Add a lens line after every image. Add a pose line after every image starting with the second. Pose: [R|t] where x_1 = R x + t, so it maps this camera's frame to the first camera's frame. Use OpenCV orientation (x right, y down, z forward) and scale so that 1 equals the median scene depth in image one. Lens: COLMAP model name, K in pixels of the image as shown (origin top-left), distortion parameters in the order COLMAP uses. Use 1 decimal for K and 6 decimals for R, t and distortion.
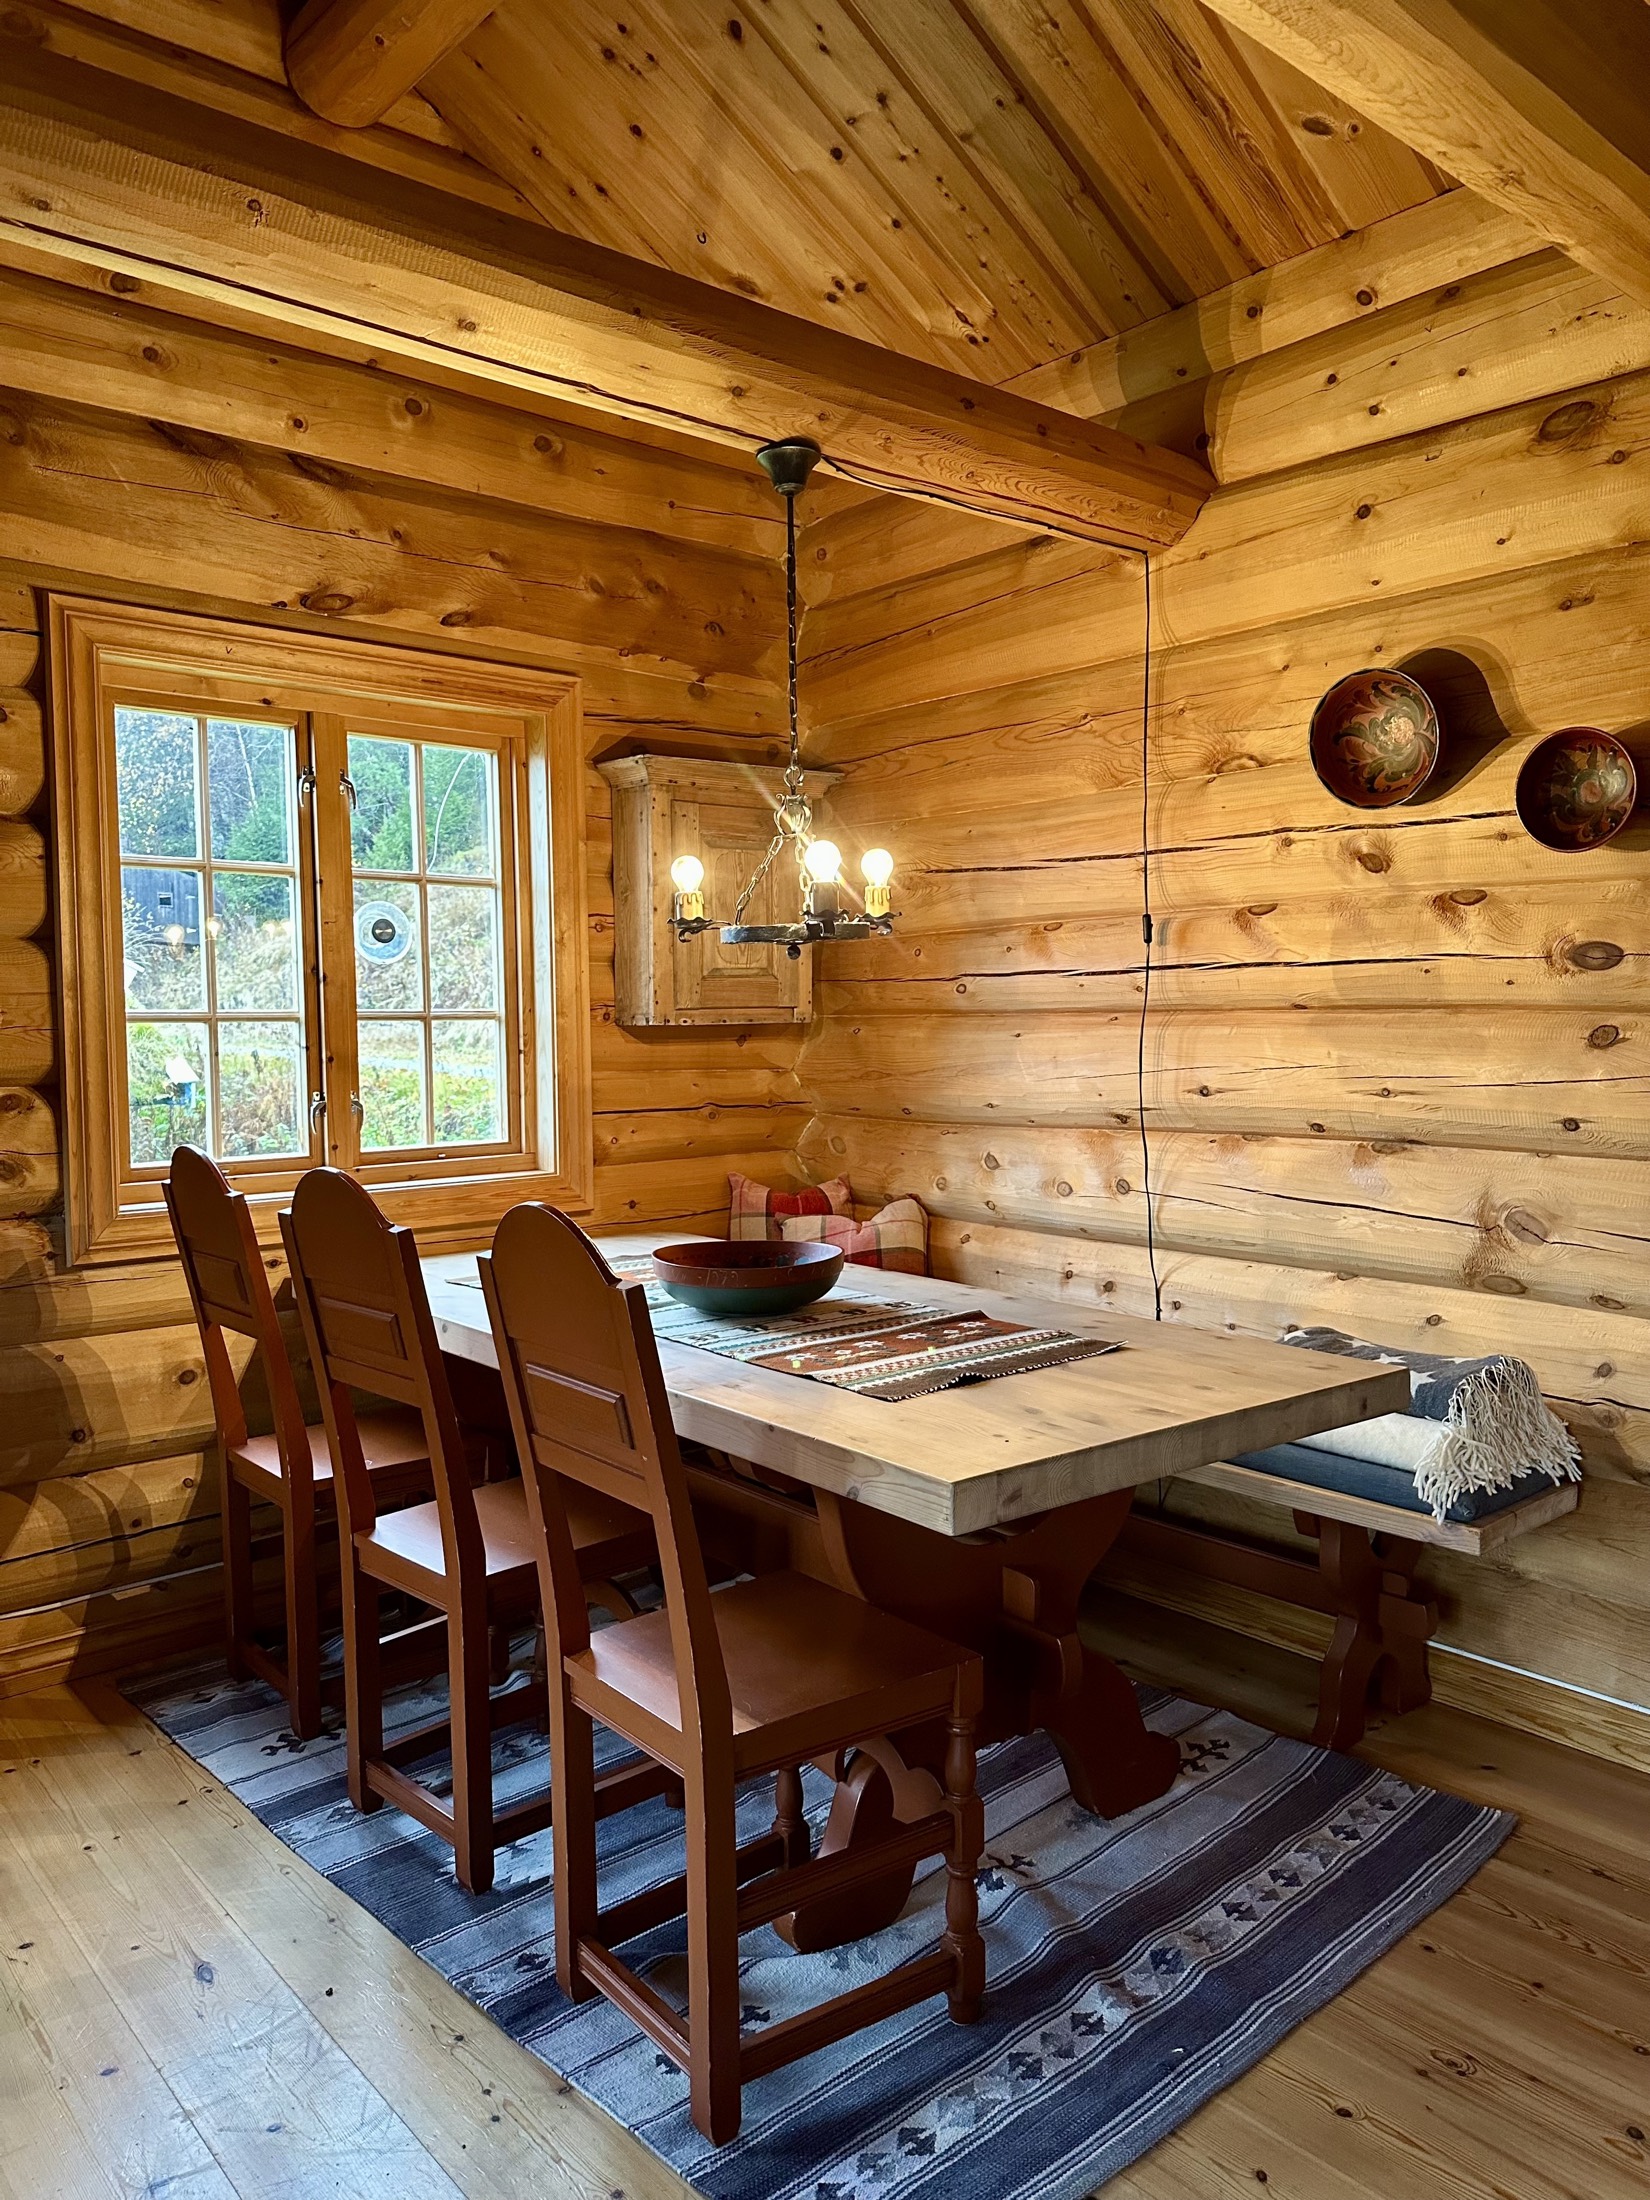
lens RADIAL K [[1512.5, 0, 825.0], [0, 1512.5, 1100.0], [0, 0, 1]] dist [0.322483, -0.000197]
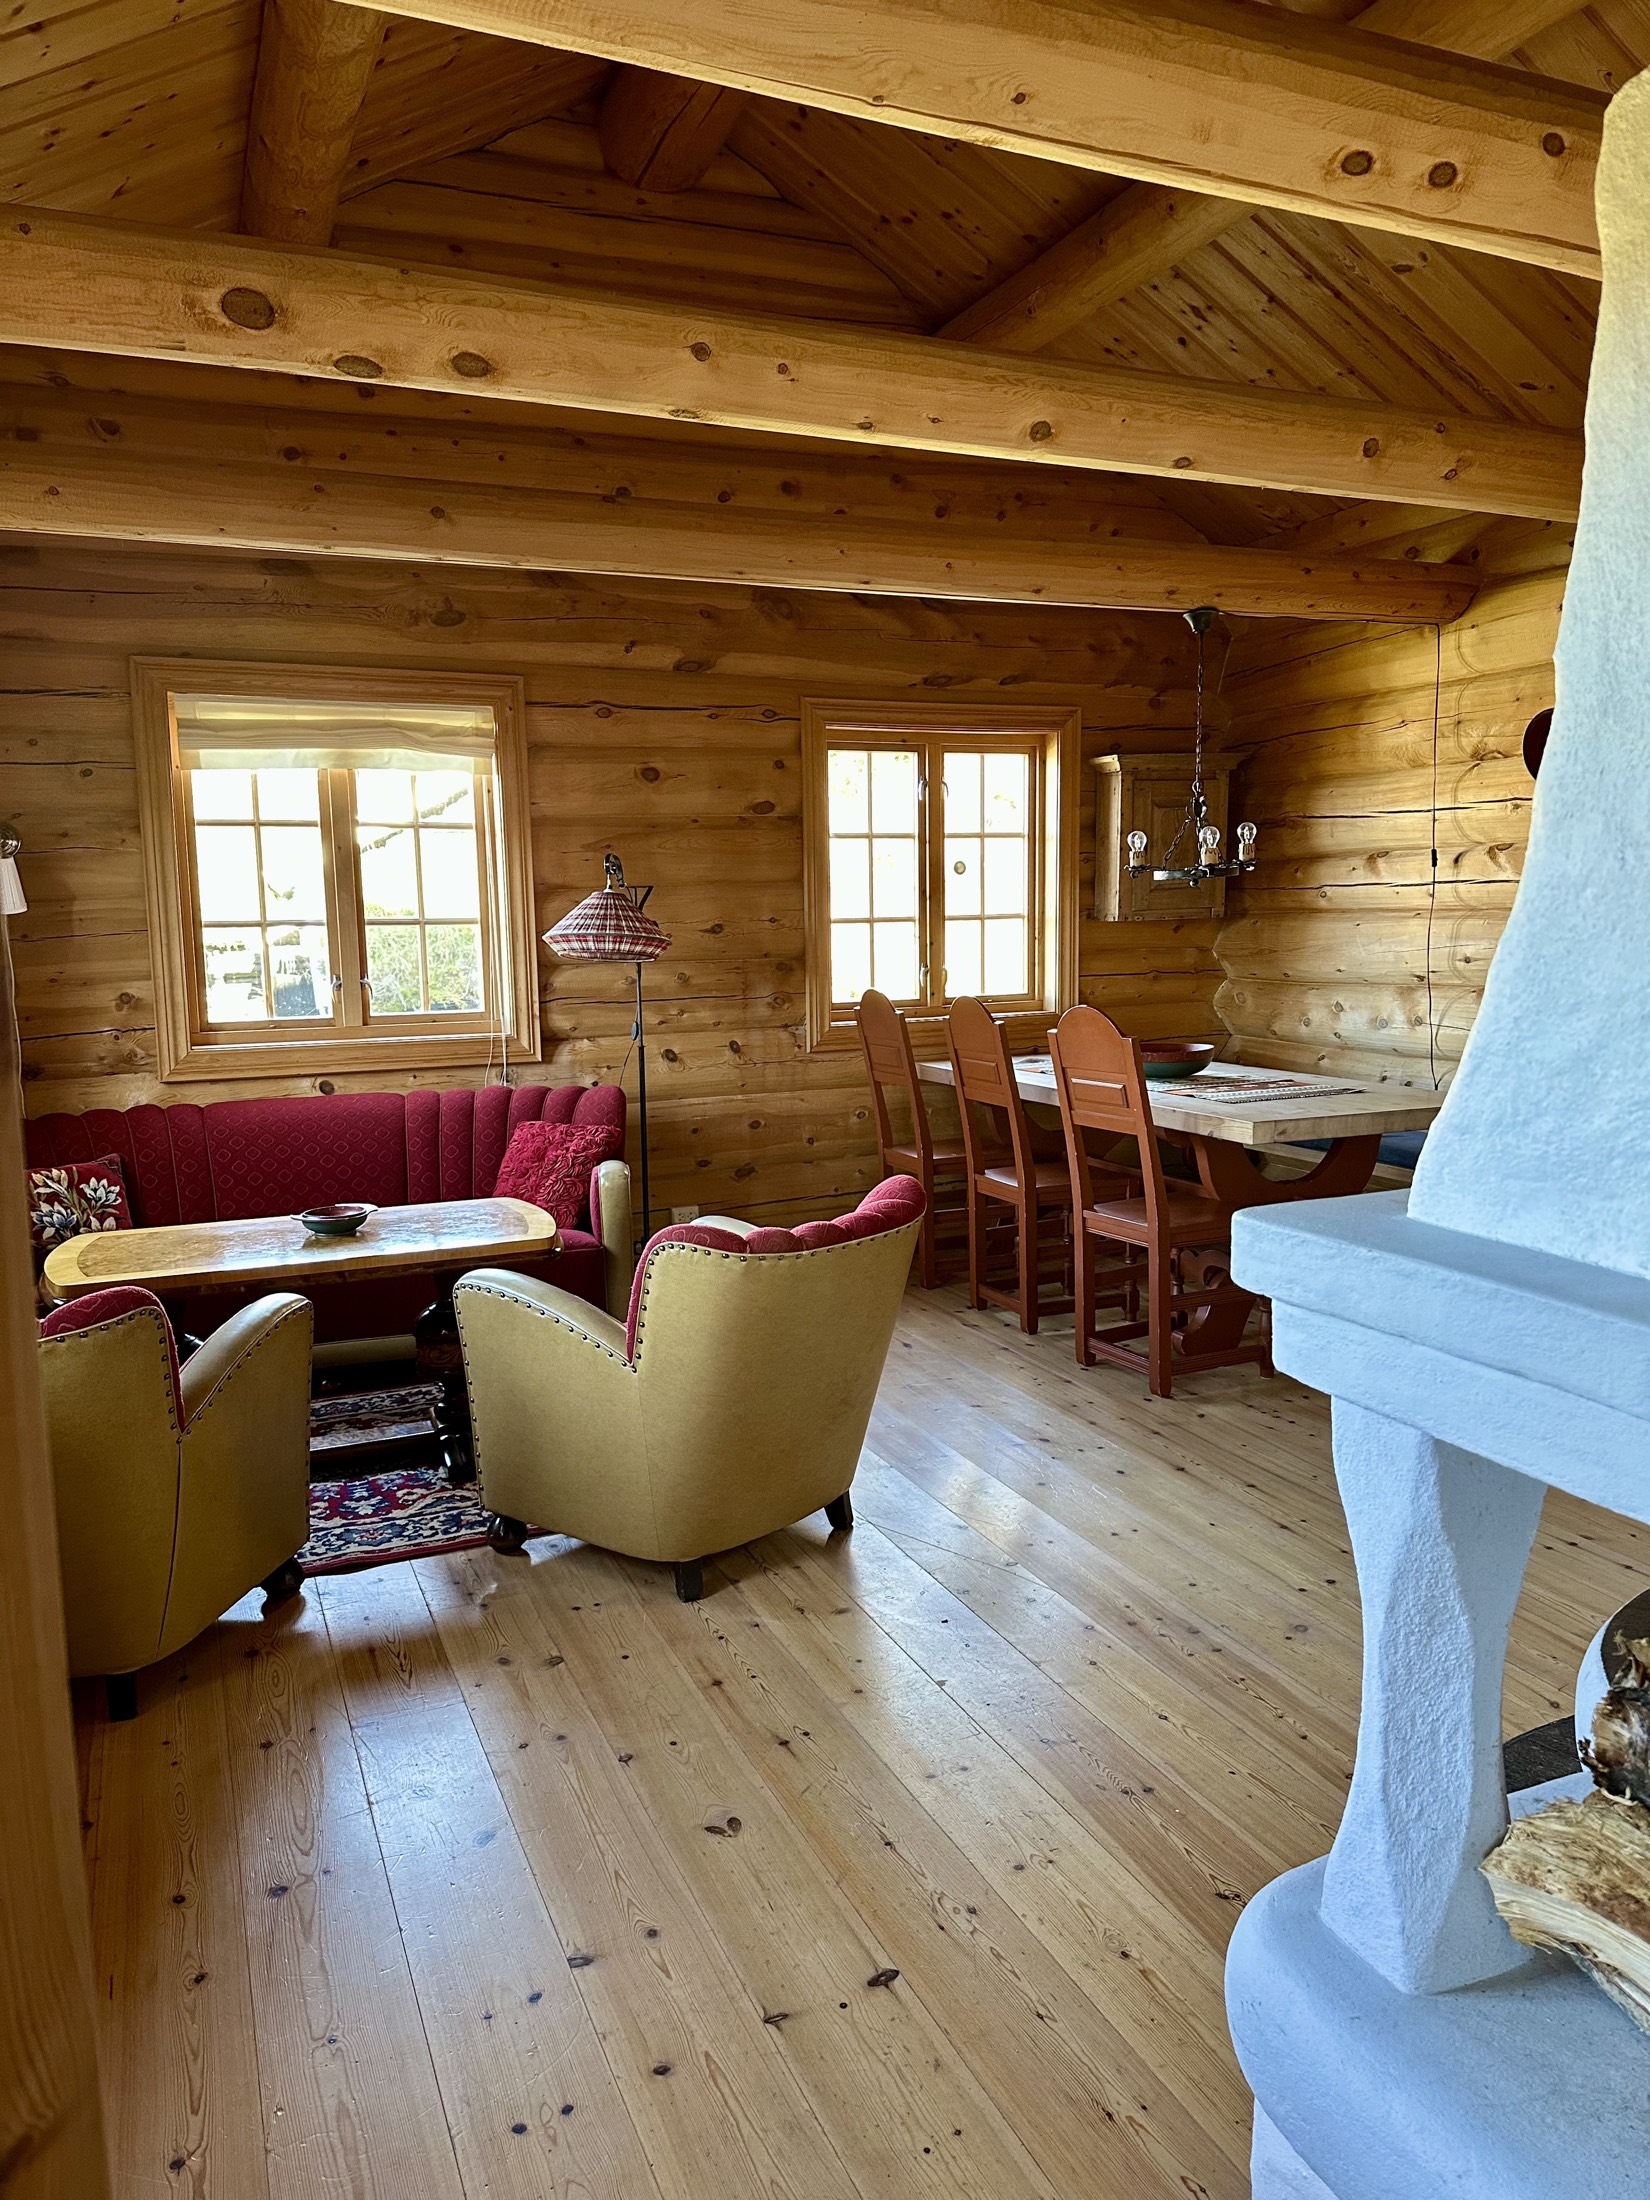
lens RADIAL K [[1492.6, 0, 825.0], [0, 1492.6, 1100.0], [0, 0, 1]] dist [0.022246, -0.073435]
pose [[0.955529, 0.024516, -0.293876, 0.059900], [-0.002594, 0.997199, 0.074754, 0.022466], [0.294885, -0.070668, 0.952916, -0.619965]]
